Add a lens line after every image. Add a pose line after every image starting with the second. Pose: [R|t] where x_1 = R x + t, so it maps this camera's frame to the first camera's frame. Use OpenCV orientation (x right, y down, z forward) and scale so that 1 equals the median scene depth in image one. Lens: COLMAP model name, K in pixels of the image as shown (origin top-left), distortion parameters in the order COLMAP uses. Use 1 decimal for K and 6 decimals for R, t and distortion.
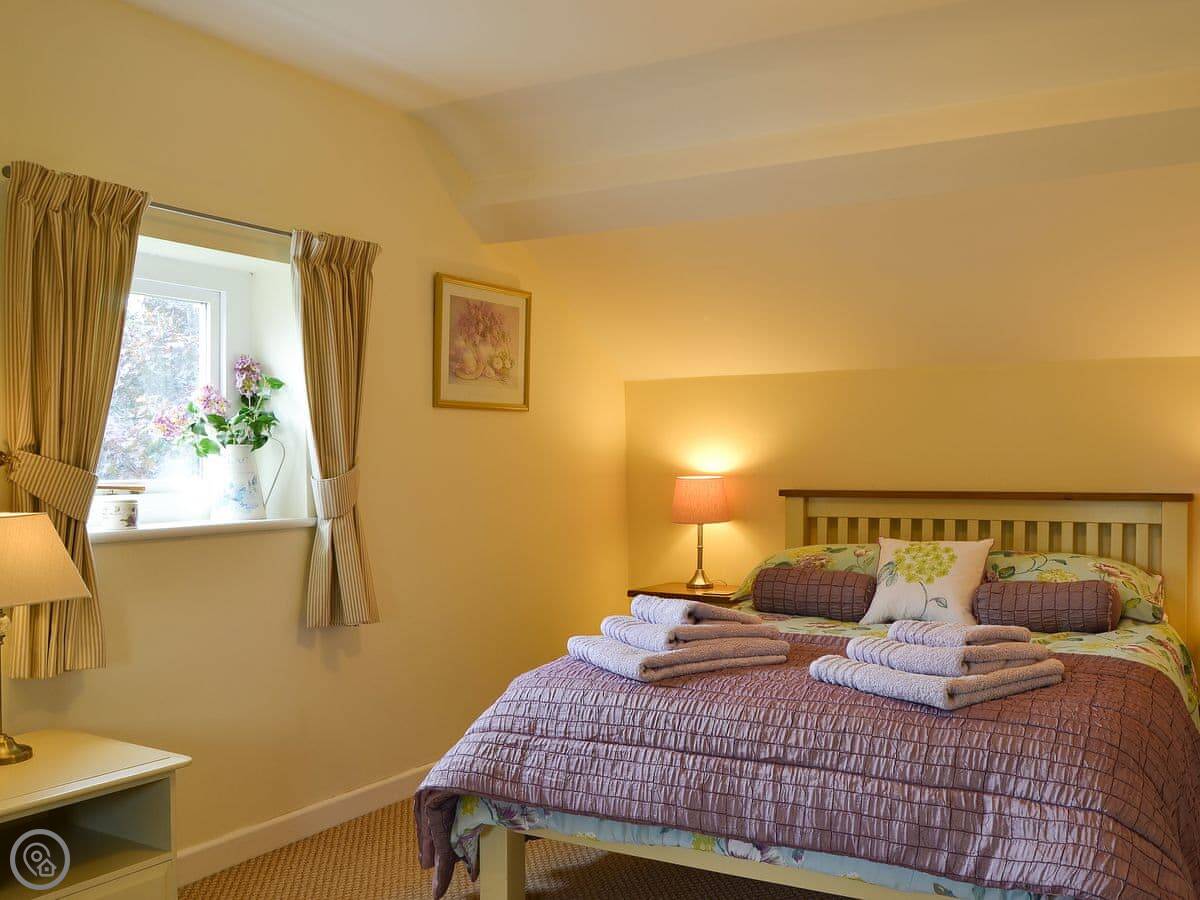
lens RADIAL K [[1110.5, 0, 600.4], [0, 1110.5, 463.9], [0, 0, 1]] dist [-0.081483, 0.013251]
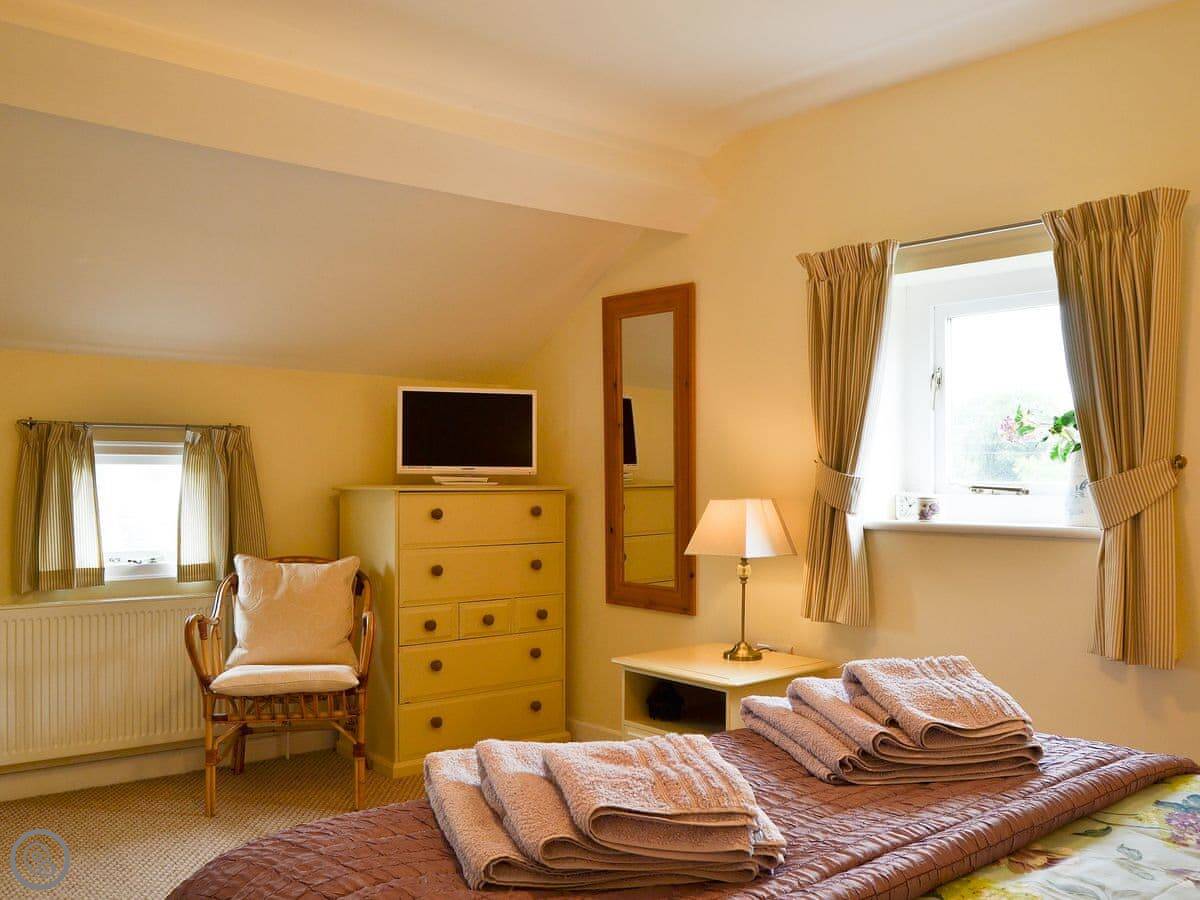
lens RADIAL K [[1110.5, 0, 600.4], [0, 1110.5, 463.9], [0, 0, 1]] dist [-0.081483, 0.013251]
pose [[-0.331851, -0.005763, -0.943314, 0.800954], [0.000964, 0.999979, -0.006449, 0.004322], [0.943331, -0.003049, -0.331839, 1.064292]]
